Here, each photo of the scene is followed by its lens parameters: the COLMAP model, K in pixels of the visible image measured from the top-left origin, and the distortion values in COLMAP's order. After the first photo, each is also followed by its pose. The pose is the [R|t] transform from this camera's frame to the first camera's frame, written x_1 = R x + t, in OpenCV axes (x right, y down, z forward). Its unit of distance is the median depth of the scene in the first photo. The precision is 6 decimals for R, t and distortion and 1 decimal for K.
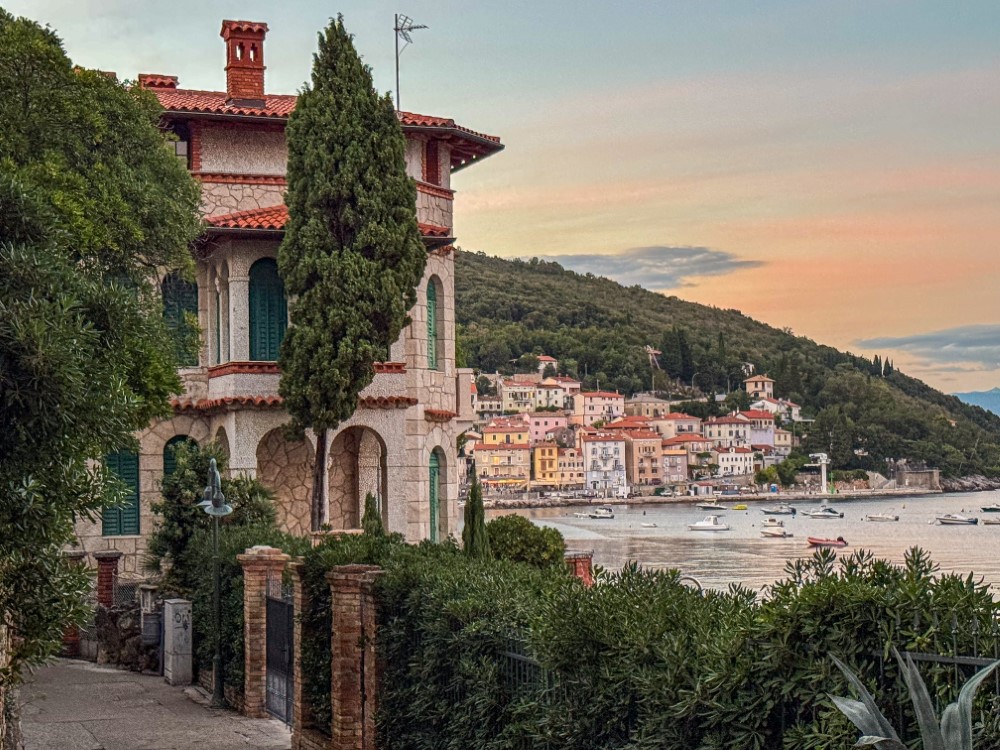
lens RADIAL K [[1907.8, 0, 498.0], [0, 1907.8, 372.1], [0, 0, 1]] dist [0.047049, 0.000000]
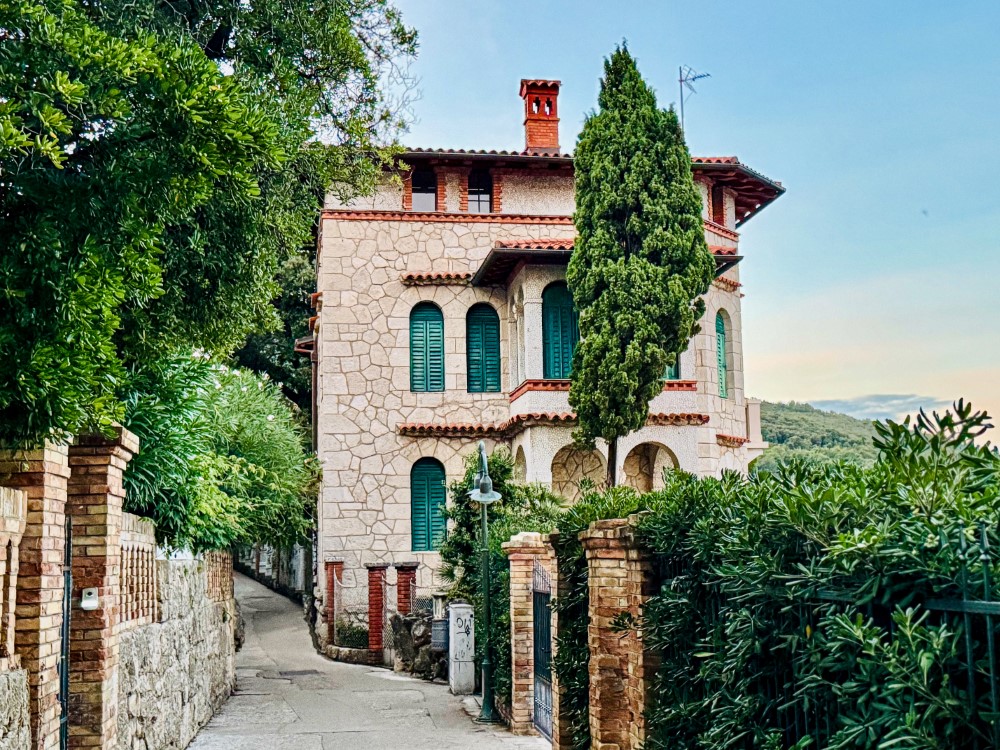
lens RADIAL K [[1292.8, 0, 495.8], [0, 1292.8, 383.8], [0, 0, 1]] dist [0.034201, 0.000000]
pose [[0.978651, -0.027878, -0.203629, -0.013417], [0.011990, 0.996815, -0.078842, 0.054450], [0.205179, 0.074717, 0.975868, 0.326189]]
